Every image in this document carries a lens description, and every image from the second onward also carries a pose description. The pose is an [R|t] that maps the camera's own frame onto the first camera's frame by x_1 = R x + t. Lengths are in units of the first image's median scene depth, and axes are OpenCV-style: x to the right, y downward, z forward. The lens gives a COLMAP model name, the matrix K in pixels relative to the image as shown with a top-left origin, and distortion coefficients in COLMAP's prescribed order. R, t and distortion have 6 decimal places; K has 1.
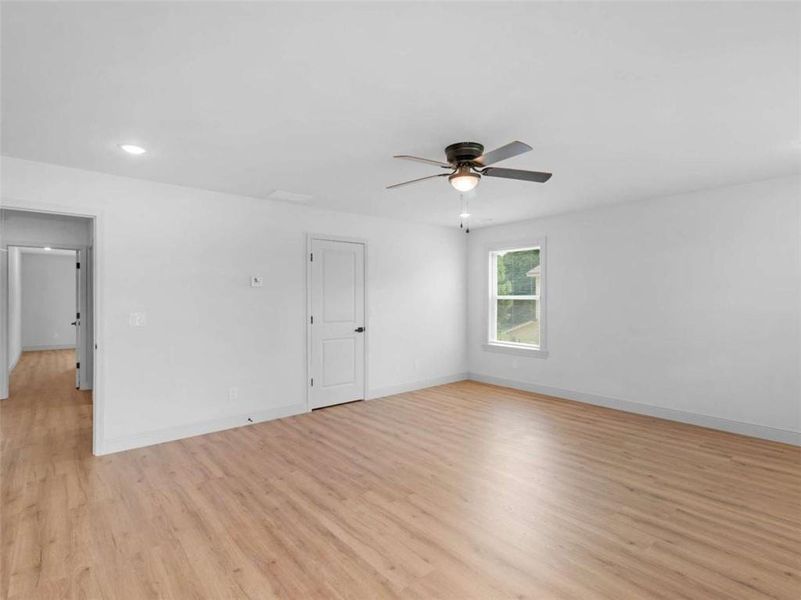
lens RADIAL K [[417.5, 0, 422.1], [0, 417.5, 291.7], [0, 0, 1]] dist [0.028673, 0.000169]
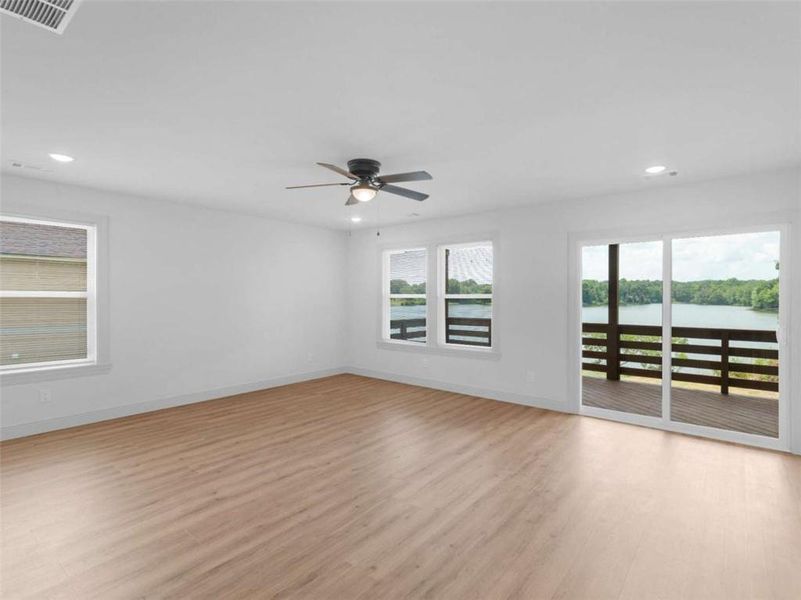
lens RADIAL K [[383.9, 0, 400.5], [0, 383.9, 300.0], [0, 0, 1]] dist [0.021015, -0.000333]
pose [[-0.151185, -0.005144, 0.988492, -0.846401], [-0.027679, 0.999616, 0.000969, 0.010154], [-0.988118, -0.027214, -0.151270, 0.940968]]
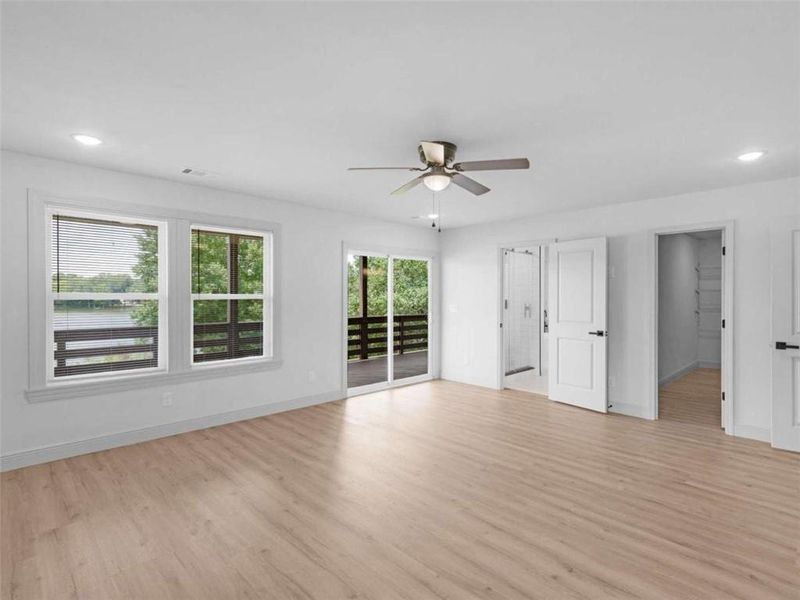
lens RADIAL K [[405.5, 0, 404.6], [0, 405.5, 298.9], [0, 0, 1]] dist [0.023763, -0.000705]
pose [[-0.999783, 0.001691, -0.020769, 0.172397], [0.002029, 0.999865, -0.016302, 0.026365], [0.020739, -0.016340, -0.999651, 1.737818]]
